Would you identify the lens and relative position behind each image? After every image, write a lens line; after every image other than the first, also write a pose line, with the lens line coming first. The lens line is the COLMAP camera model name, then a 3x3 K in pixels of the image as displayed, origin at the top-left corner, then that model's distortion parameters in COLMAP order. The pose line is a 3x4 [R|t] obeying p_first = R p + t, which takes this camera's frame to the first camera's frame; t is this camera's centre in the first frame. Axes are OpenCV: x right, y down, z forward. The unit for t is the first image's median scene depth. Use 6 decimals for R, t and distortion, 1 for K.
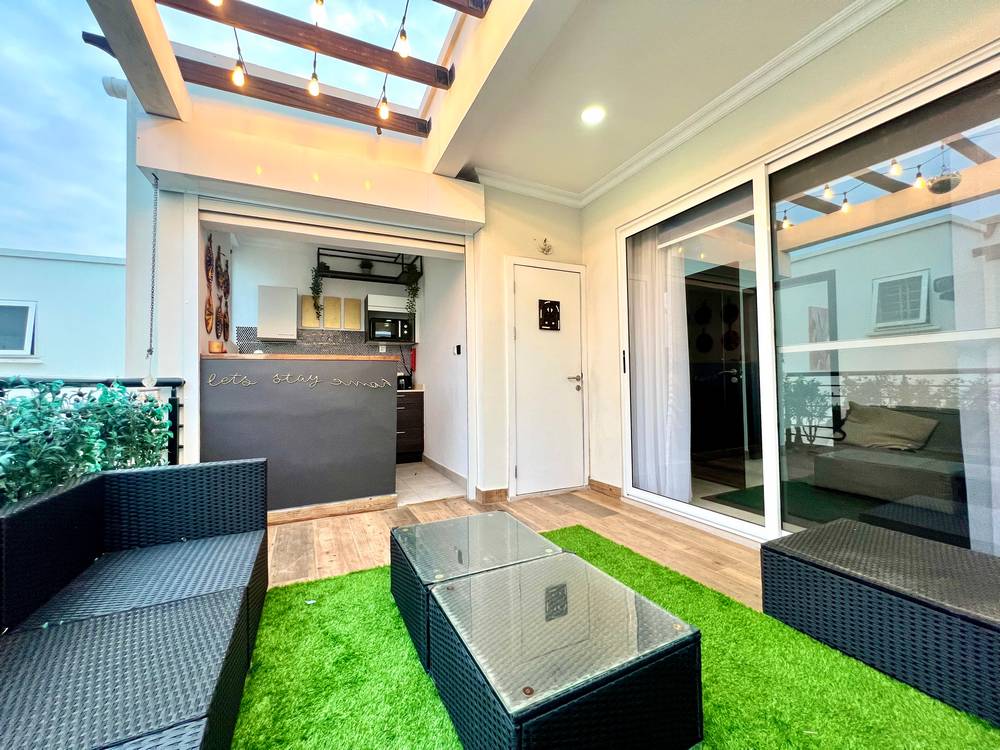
lens RADIAL K [[399.3, 0, 496.6], [0, 399.3, 373.7], [0, 0, 1]] dist [0.002265, 0.000078]
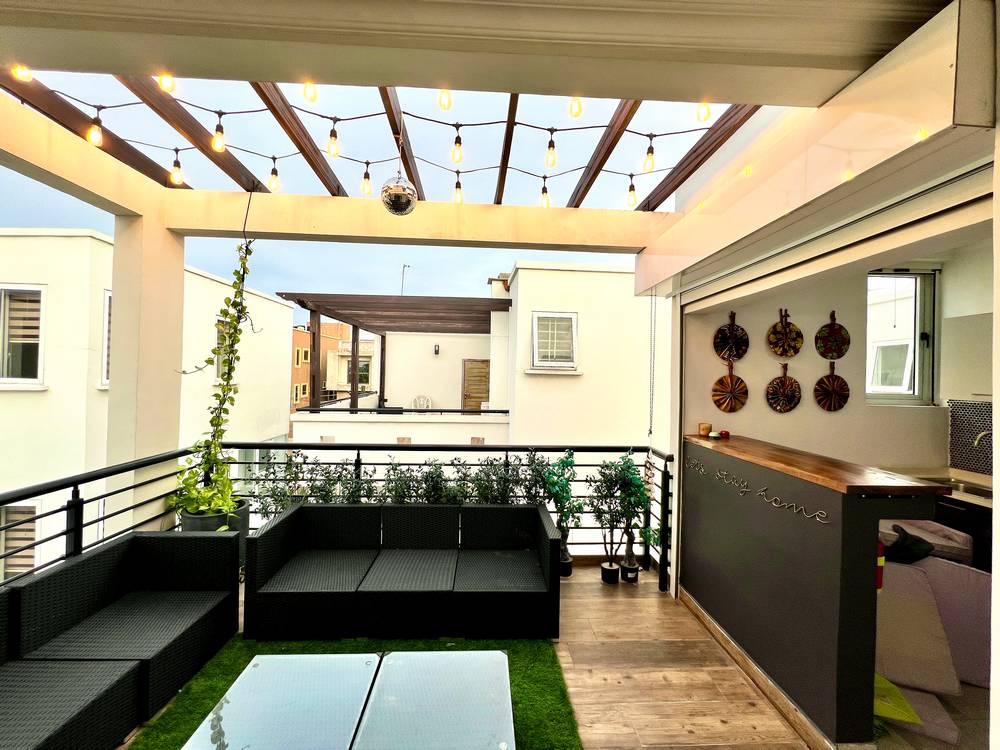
lens RADIAL K [[399.3, 0, 500.5], [0, 399.3, 372.8], [0, 0, 1]] dist [0.002265, 0.000078]
pose [[-0.394768, 0.002925, -0.918776, 0.378792], [0.007469, 0.999972, -0.000025, -0.180272], [0.918750, -0.006872, -0.394779, 0.769831]]
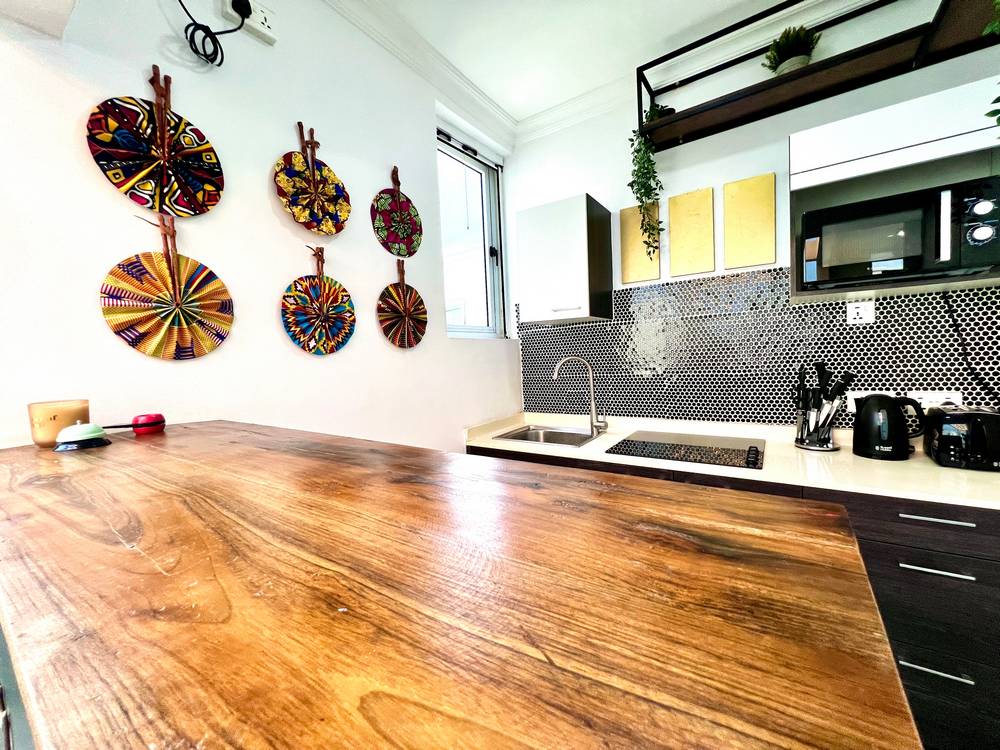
lens RADIAL K [[399.3, 0, 498.7], [0, 399.3, 370.7], [0, 0, 1]] dist [0.002265, 0.000078]
pose [[0.483941, 0.027624, -0.874665, -0.237764], [0.061005, 0.996005, 0.065209, -0.085395], [0.872972, -0.084916, 0.480322, 0.954860]]
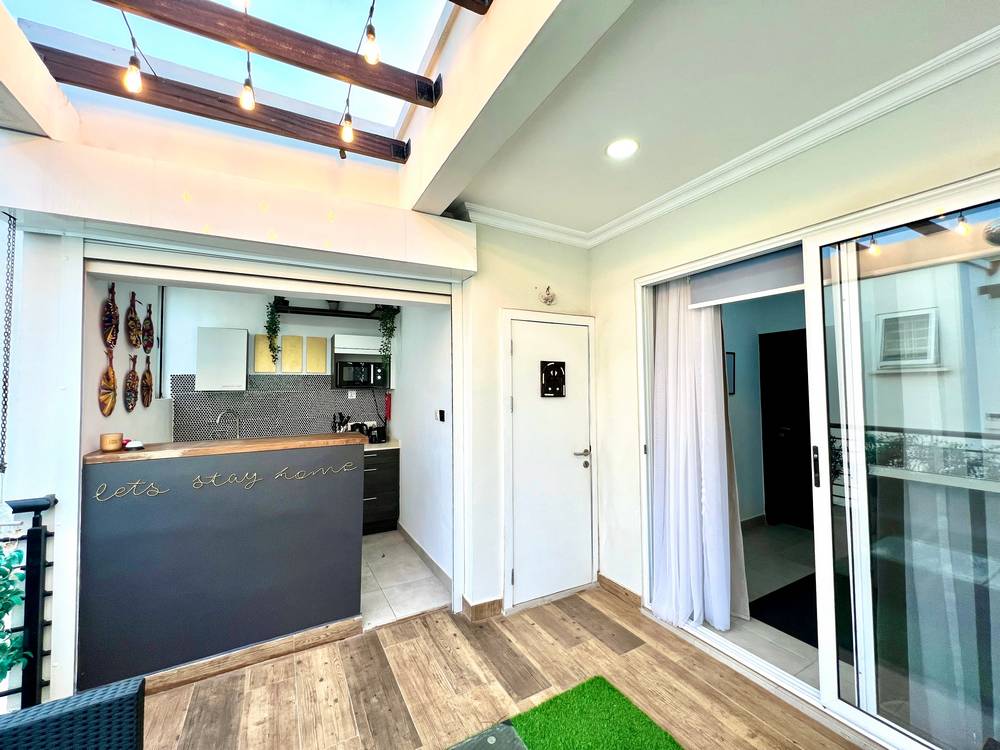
lens RADIAL K [[399.3, 0, 496.8], [0, 399.3, 374.1], [0, 0, 1]] dist [0.002265, 0.000078]
pose [[0.998677, 0.007503, 0.050881, -0.027619], [-0.006994, 0.999924, -0.010159, -0.156583], [-0.050953, 0.009789, 0.998653, 0.190441]]
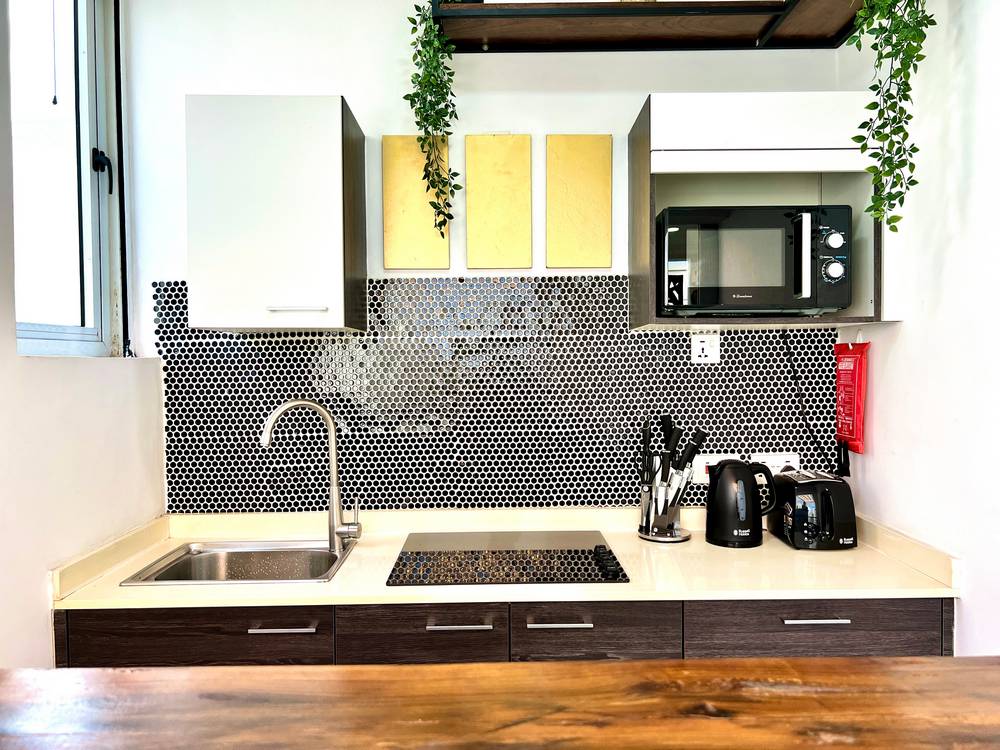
lens RADIAL K [[757.2, 0, 495.3], [0, 757.2, 375.2], [0, 0, 1]] dist [0.055318, -0.052825]
pose [[0.901752, 0.014469, -0.432011, -0.323727], [0.009181, 0.998573, 0.052609, -0.110412], [0.432155, -0.051407, 0.900333, 0.878164]]
